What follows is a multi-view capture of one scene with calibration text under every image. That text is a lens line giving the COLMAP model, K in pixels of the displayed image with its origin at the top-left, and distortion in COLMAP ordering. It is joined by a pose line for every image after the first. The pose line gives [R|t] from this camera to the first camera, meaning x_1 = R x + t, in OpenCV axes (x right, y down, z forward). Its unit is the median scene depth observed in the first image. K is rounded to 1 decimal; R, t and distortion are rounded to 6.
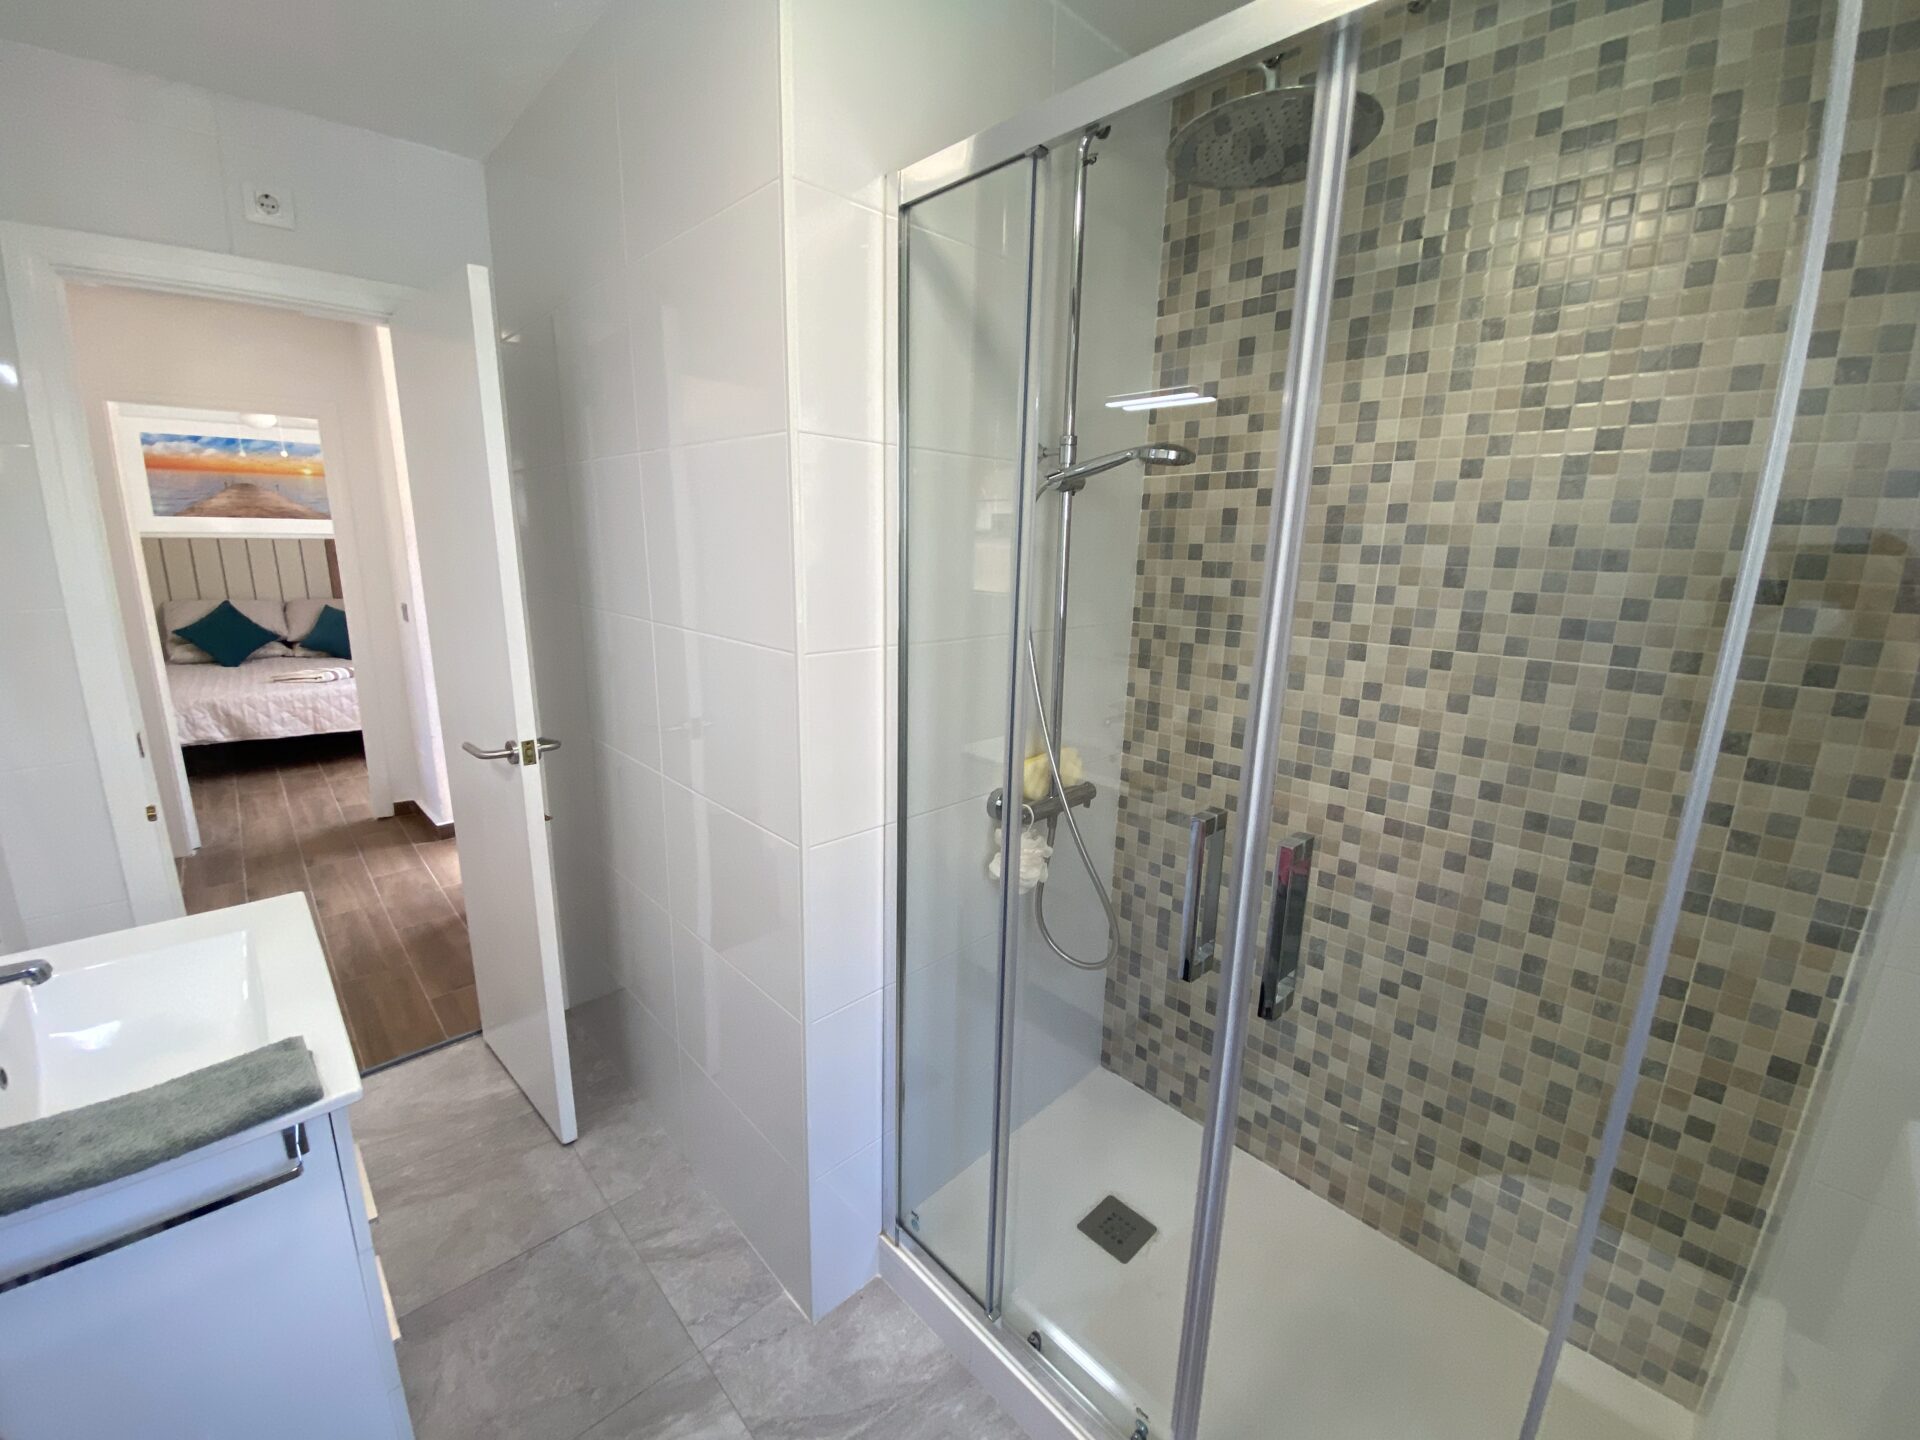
lens RADIAL K [[776.2, 0, 919.3], [0, 776.2, 703.9], [0, 0, 1]] dist [0.003025, -0.006183]
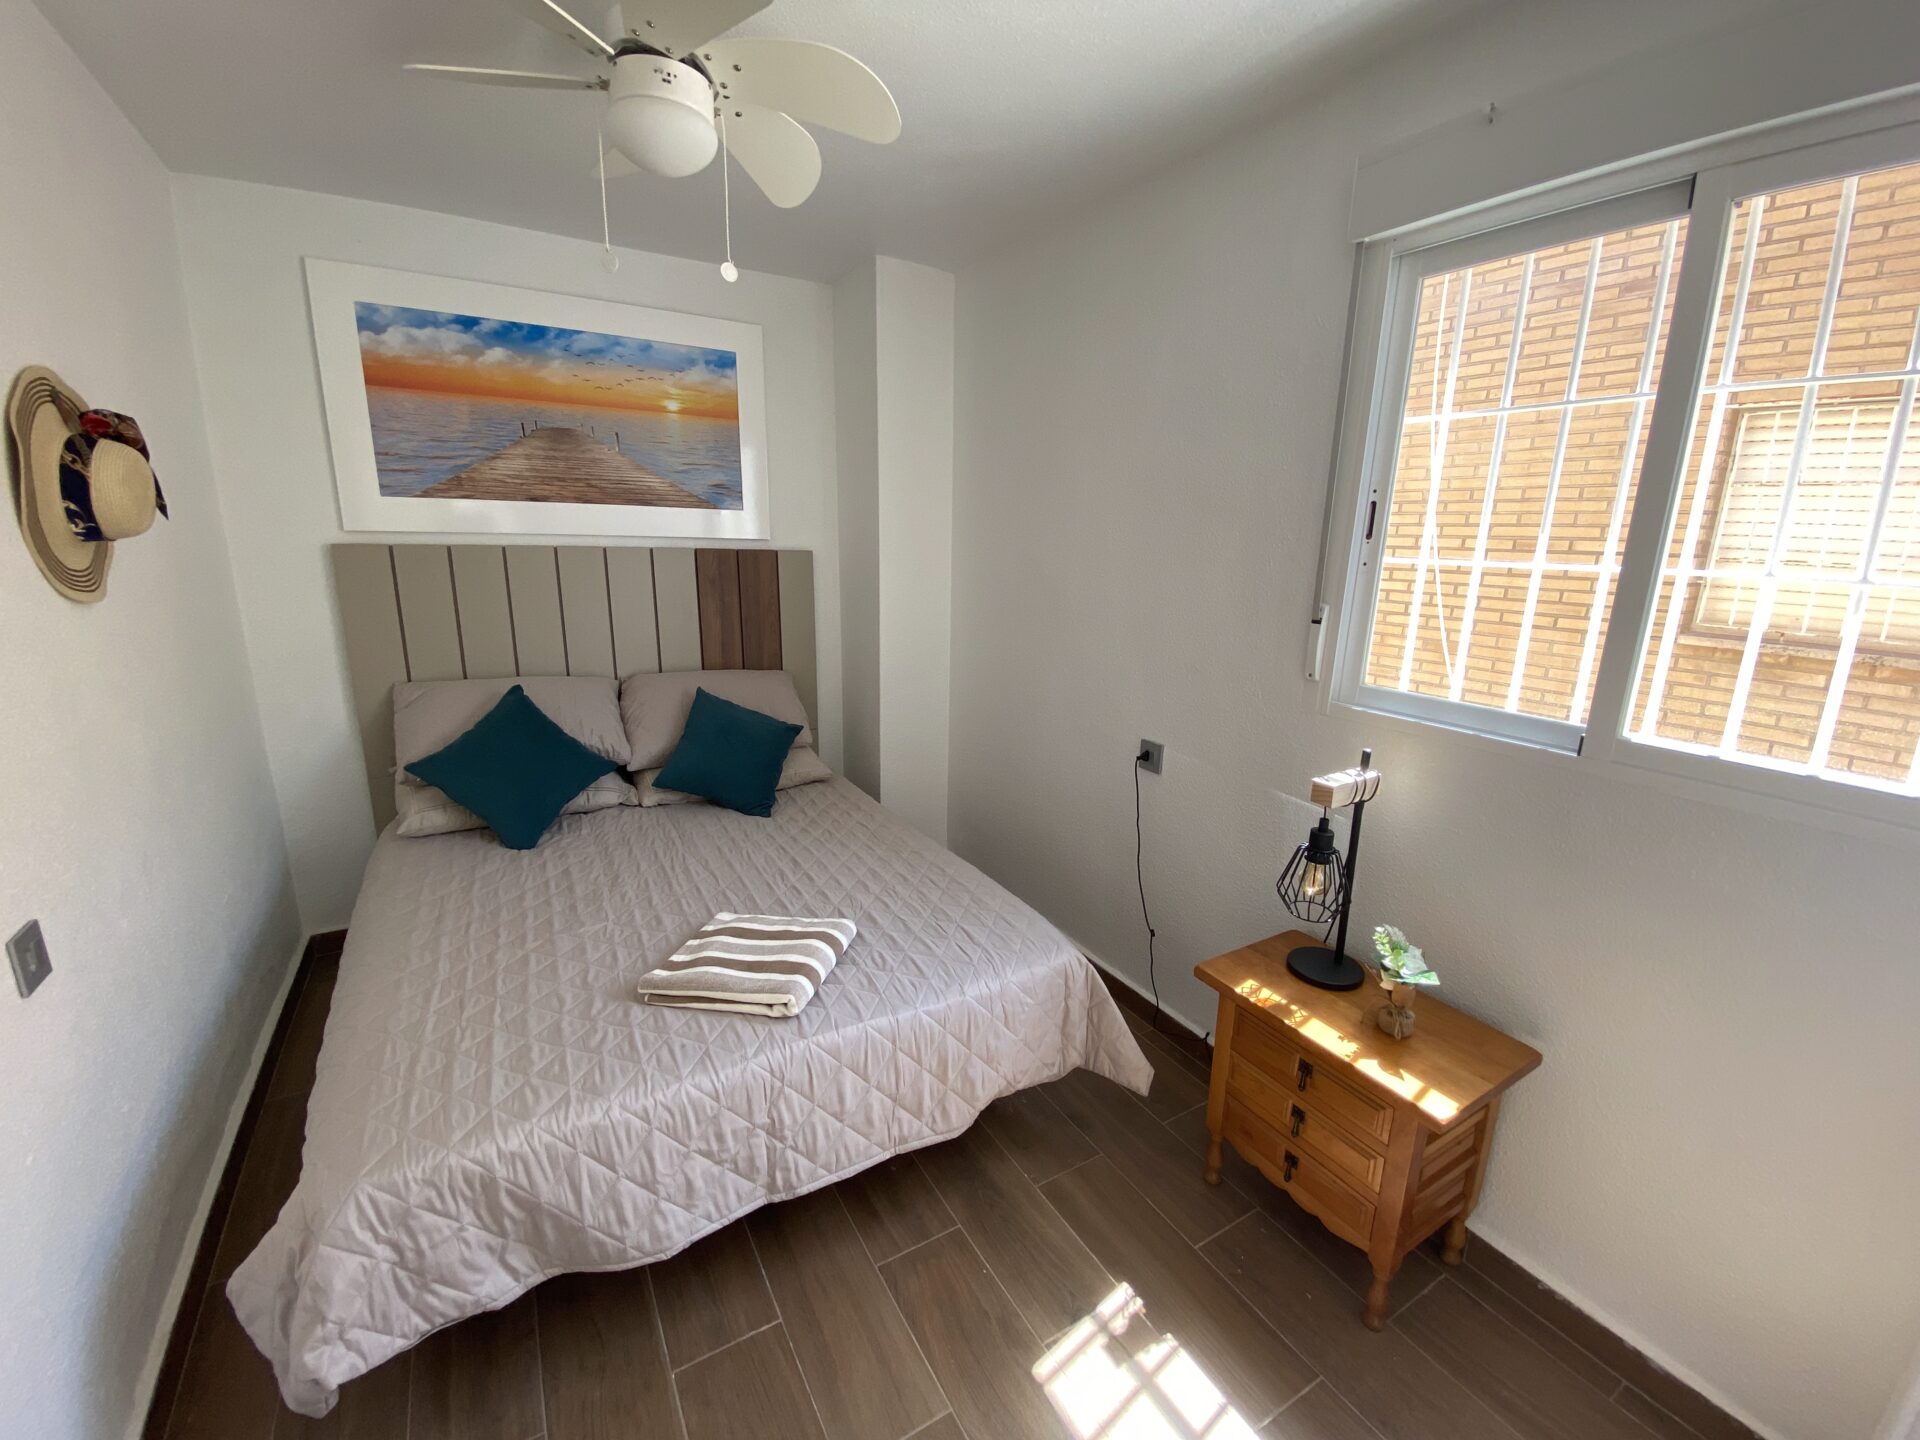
lens RADIAL K [[776.2, 0, 957.2], [0, 776.2, 707.0], [0, 0, 1]] dist [0.003025, -0.006183]
pose [[0.981118, 0.050639, -0.186664, -0.561287], [-0.047771, 0.998661, 0.019832, -0.143184], [0.187418, -0.010540, 0.982224, 0.607959]]
